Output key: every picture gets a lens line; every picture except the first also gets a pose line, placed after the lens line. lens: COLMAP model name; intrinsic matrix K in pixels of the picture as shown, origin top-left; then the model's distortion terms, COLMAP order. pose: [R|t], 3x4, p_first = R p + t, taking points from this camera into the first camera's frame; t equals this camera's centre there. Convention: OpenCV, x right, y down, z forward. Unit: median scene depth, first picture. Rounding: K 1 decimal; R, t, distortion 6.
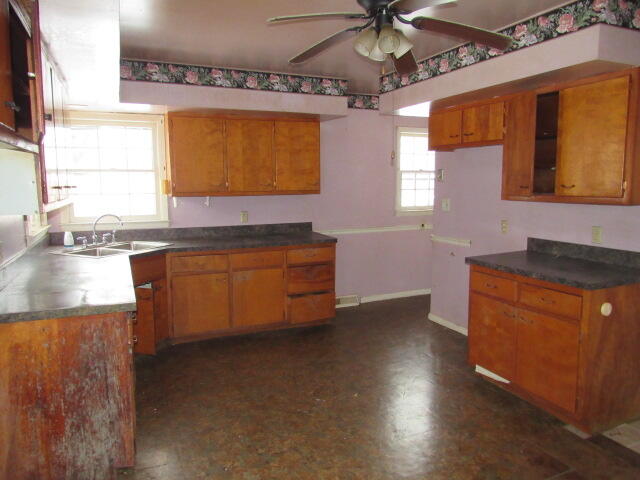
lens RADIAL K [[461.0, 0, 303.8], [0, 461.0, 236.2], [0, 0, 1]] dist [-0.007731, 0.026229]
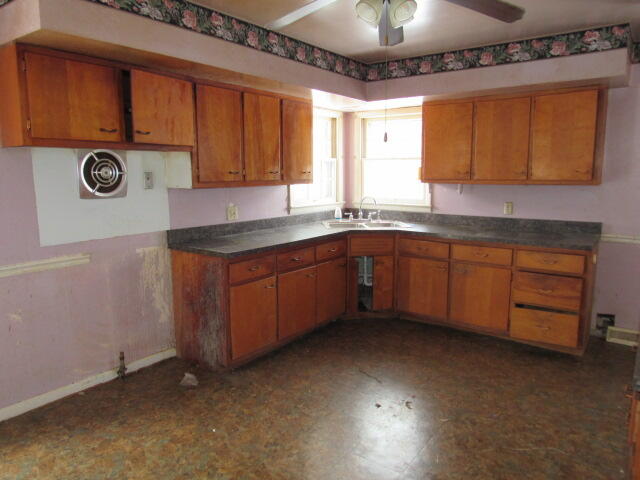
lens RADIAL K [[461.0, 0, 303.2], [0, 461.0, 235.3], [0, 0, 1]] dist [-0.007731, 0.026229]
pose [[0.508319, 0.128482, -0.851530, 0.973538], [-0.100821, 0.990887, 0.089324, -0.067364], [0.855247, 0.040447, 0.516640, 0.455163]]
